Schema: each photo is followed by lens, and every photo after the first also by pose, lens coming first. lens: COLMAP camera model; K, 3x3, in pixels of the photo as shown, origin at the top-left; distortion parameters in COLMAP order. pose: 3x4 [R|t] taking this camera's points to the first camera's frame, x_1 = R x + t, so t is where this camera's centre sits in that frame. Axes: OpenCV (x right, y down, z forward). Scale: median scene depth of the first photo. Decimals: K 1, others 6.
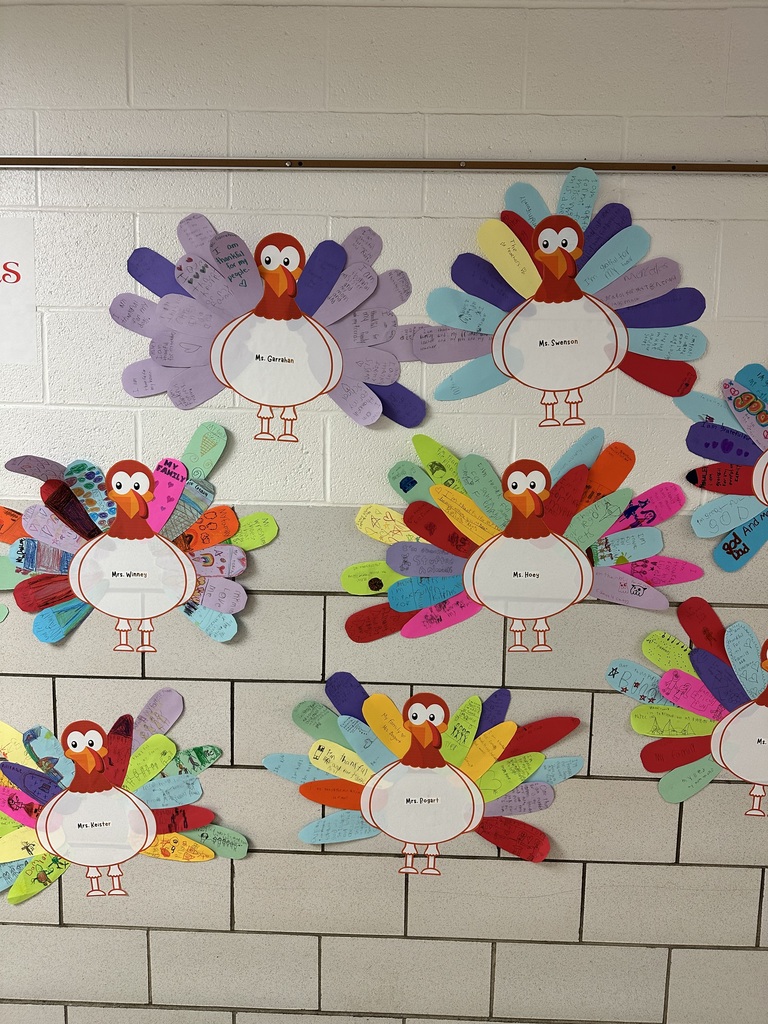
lens RADIAL K [[708.7, 0, 387.9], [0, 708.7, 509.5], [0, 0, 1]] dist [0.027910, -0.028901]
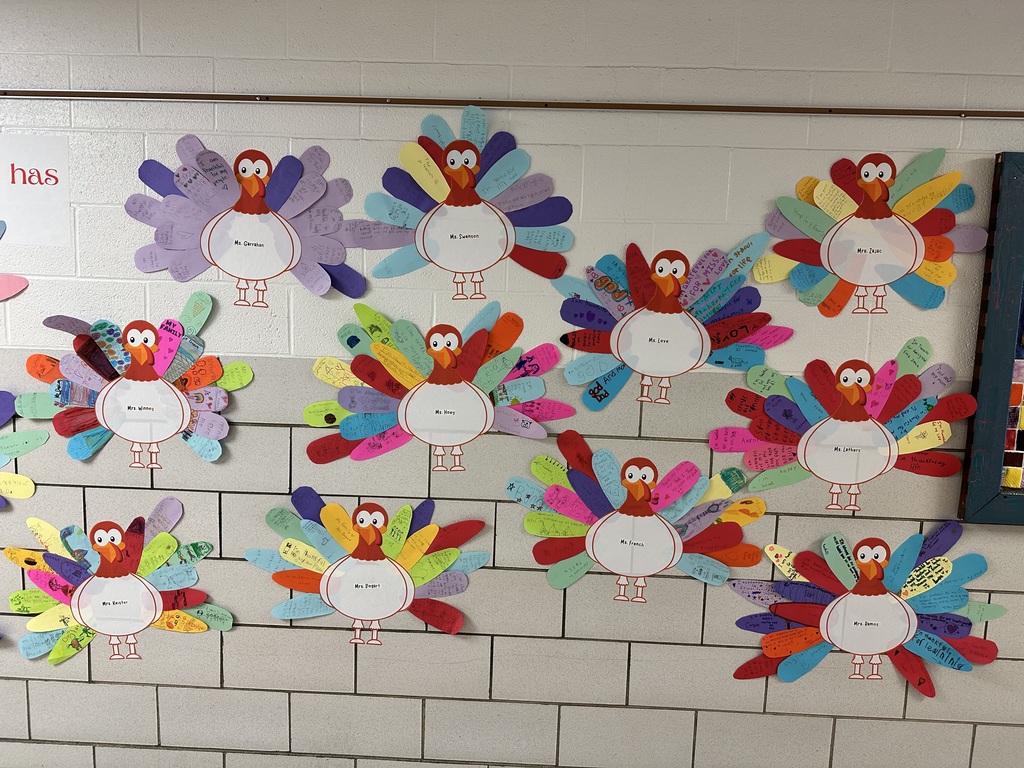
lens RADIAL K [[708.7, 0, 505.4], [0, 708.7, 387.0], [0, 0, 1]] dist [0.027910, -0.028901]
pose [[0.999887, 0.012693, -0.008110, 0.314451], [-0.012709, 0.999917, -0.001932, 0.046352], [0.008085, 0.002035, 0.999965, -0.301094]]
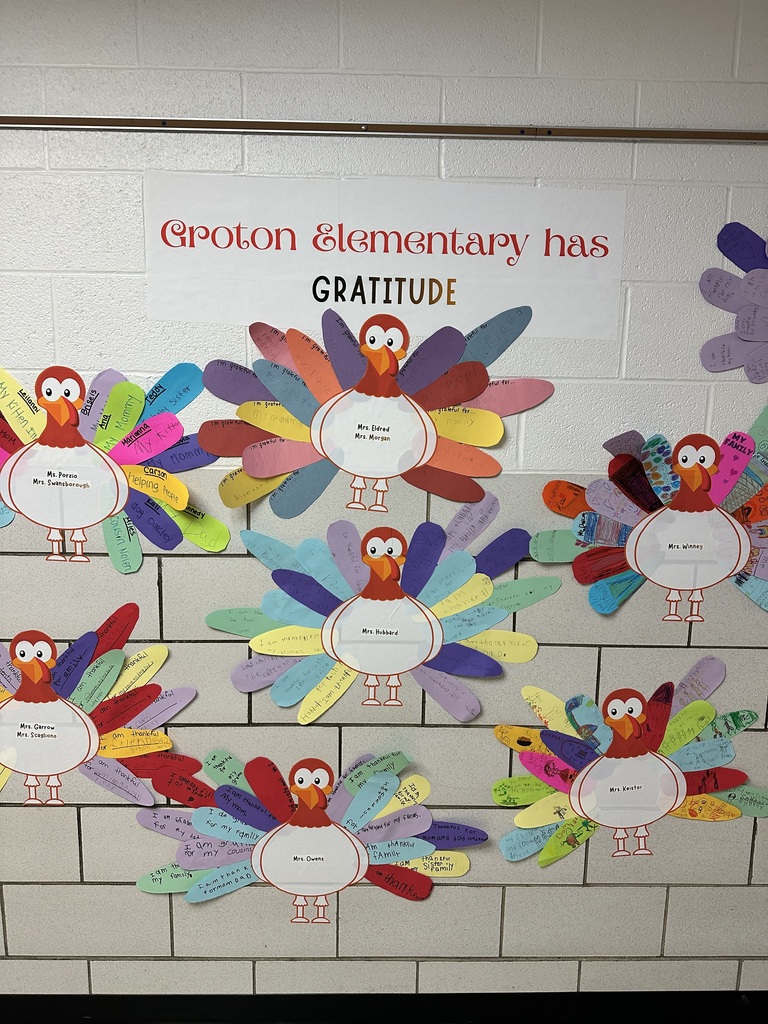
lens RADIAL K [[708.7, 0, 391.6], [0, 708.7, 509.6], [0, 0, 1]] dist [0.027910, -0.028901]
pose [[0.998877, -0.009327, 0.046446, -0.832169], [0.007474, 0.999175, 0.039910, -0.005429], [-0.046780, -0.039518, 0.998123, 0.001405]]
